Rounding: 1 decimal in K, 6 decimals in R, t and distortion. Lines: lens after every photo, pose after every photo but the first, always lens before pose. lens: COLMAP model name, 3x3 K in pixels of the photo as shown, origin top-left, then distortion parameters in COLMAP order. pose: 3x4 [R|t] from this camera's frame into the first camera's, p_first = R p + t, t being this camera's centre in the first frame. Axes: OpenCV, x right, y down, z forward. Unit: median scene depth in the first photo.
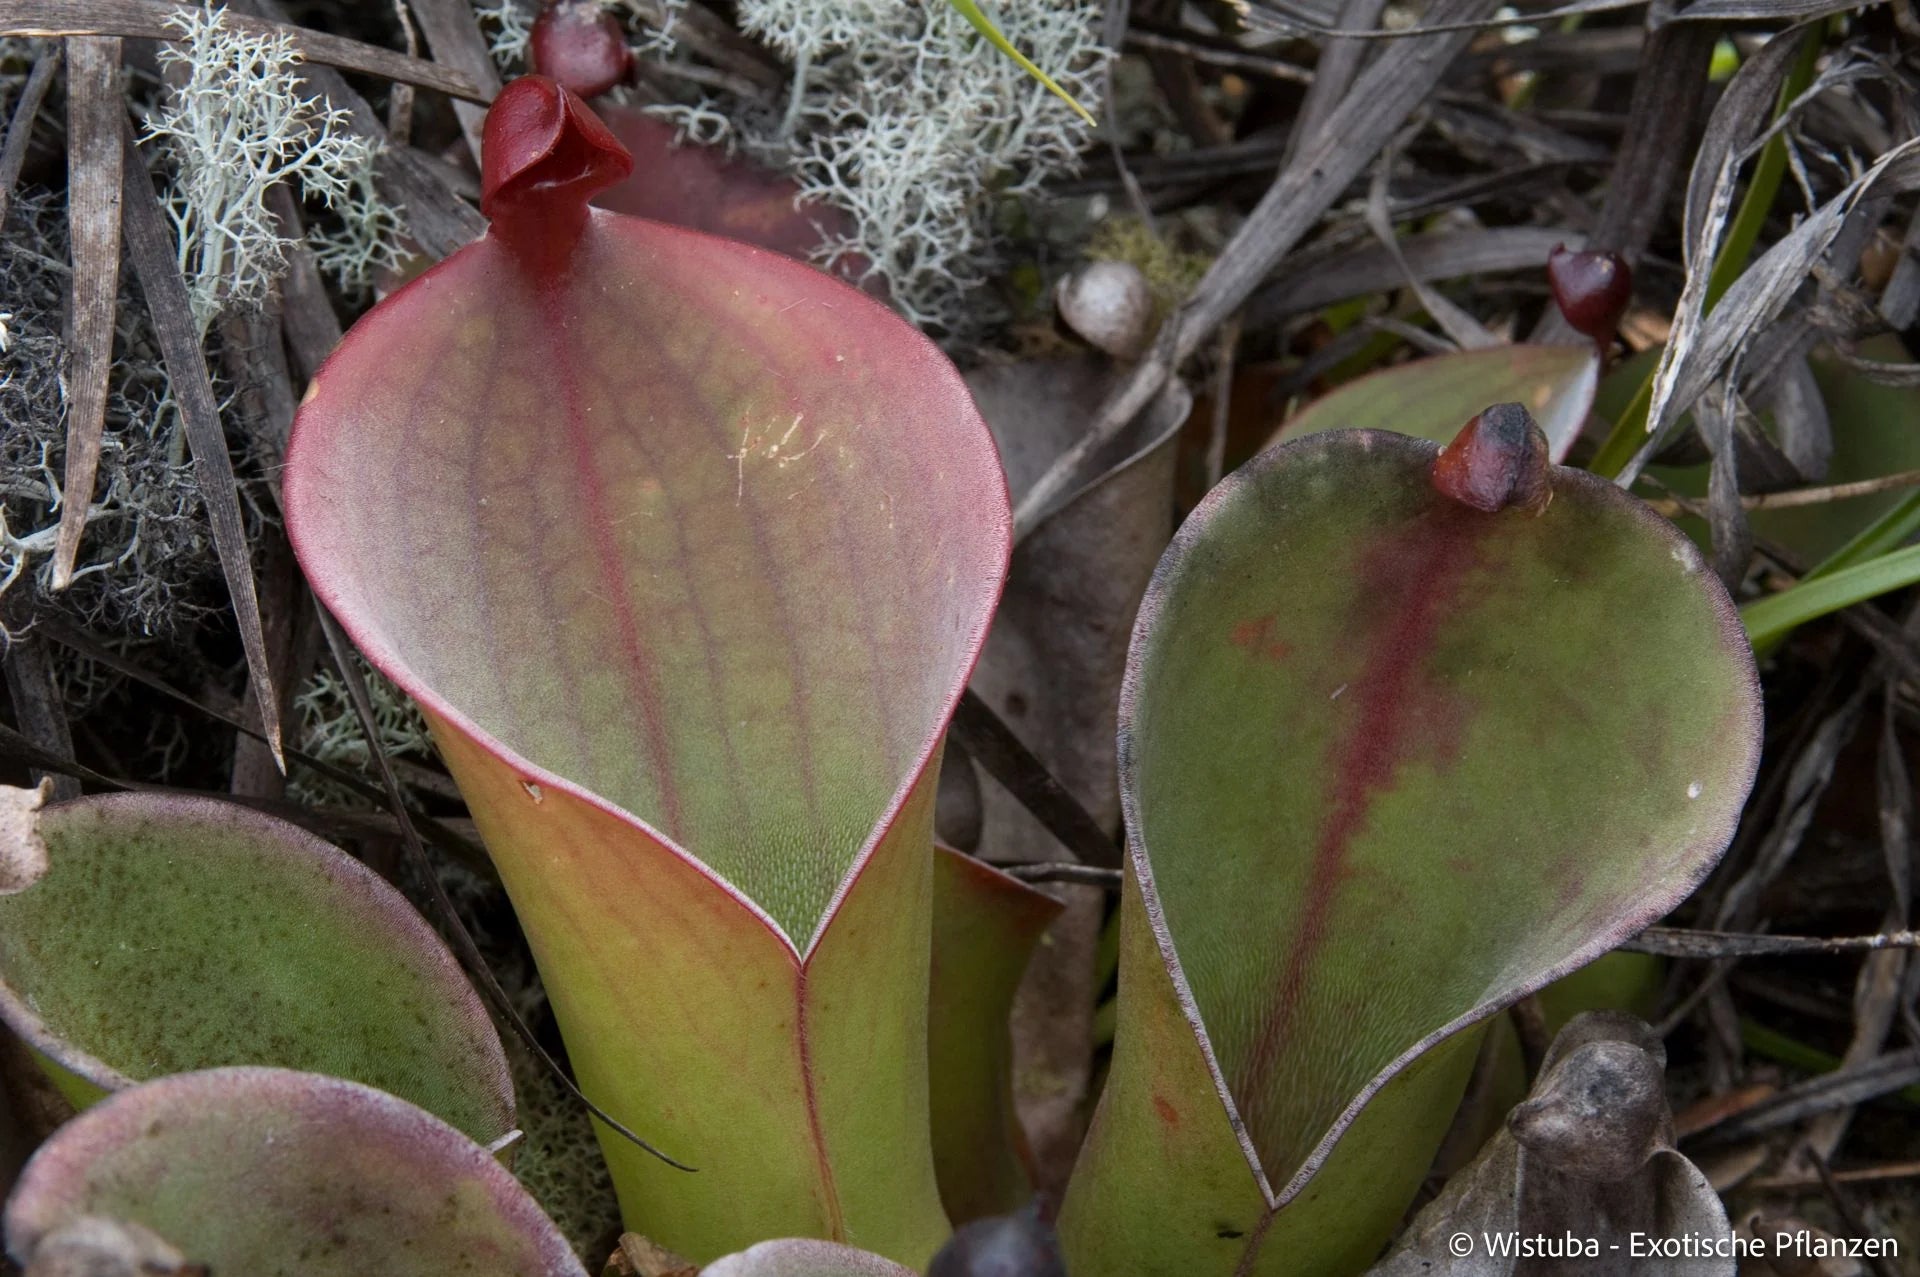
lens RADIAL K [[3974.8, 0, 960.0], [0, 3974.8, 638.5], [0, 0, 1]] dist [-0.021061, 0.544640]
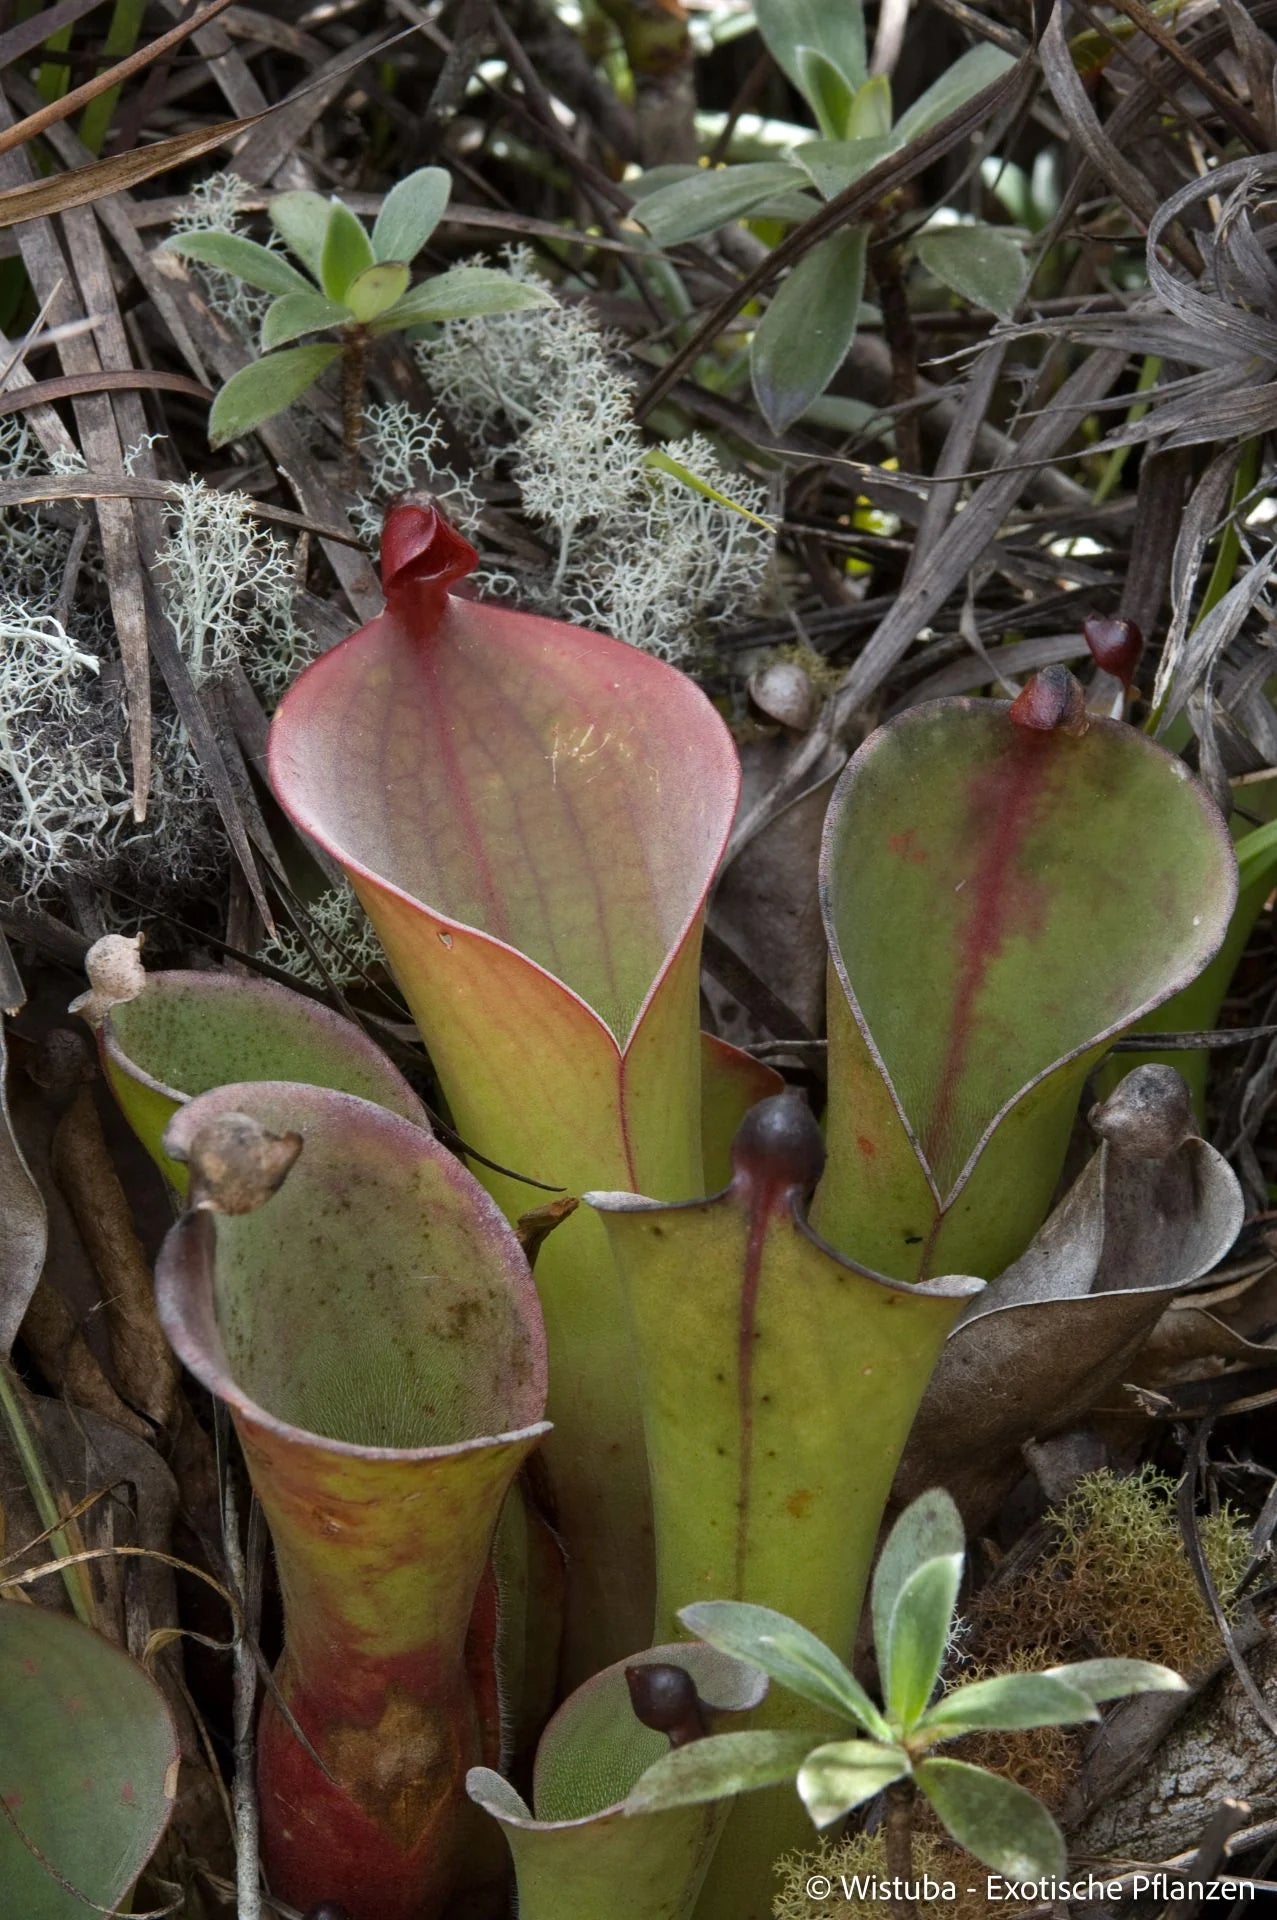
lens RADIAL K [[3974.8, 0, 638.5], [0, 3974.8, 960.0], [0, 0, 1]] dist [-0.021061, 0.544640]
pose [[0.998193, -0.057424, 0.017722, -0.054417], [0.059273, 0.989382, -0.132703, 0.232107], [-0.009913, 0.133514, 0.990997, -0.482727]]
